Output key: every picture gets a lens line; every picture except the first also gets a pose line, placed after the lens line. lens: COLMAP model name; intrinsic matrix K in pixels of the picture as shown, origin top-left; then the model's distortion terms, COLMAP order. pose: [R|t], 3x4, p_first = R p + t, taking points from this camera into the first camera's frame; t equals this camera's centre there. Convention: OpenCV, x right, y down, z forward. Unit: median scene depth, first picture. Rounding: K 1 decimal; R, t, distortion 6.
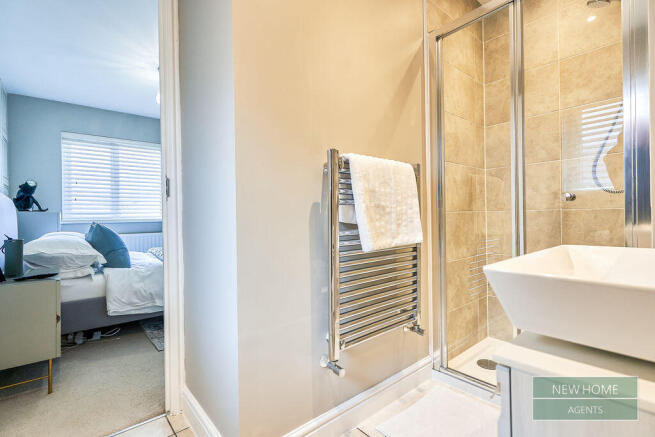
lens RADIAL K [[305.6, 0, 324.9], [0, 305.6, 217.8], [0, 0, 1]] dist [0.004420, -0.000077]
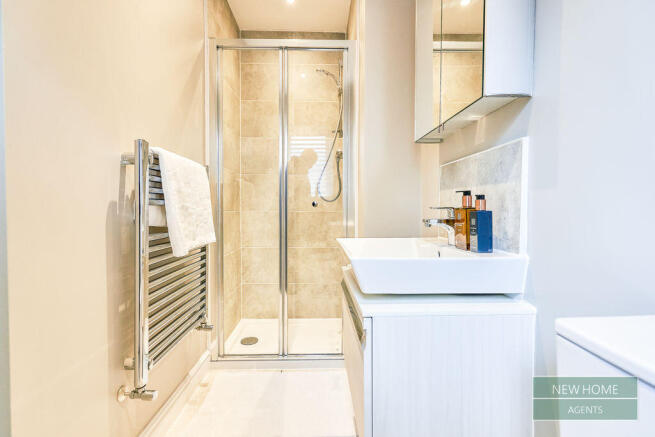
lens RADIAL K [[305.6, 0, 322.1], [0, 305.6, 218.0], [0, 0, 1]] dist [0.004420, -0.000077]
pose [[0.628176, -0.004778, 0.778056, -0.256310], [-0.008411, 0.999881, 0.012931, -0.017601], [-0.778026, -0.014668, 0.628061, 0.057003]]
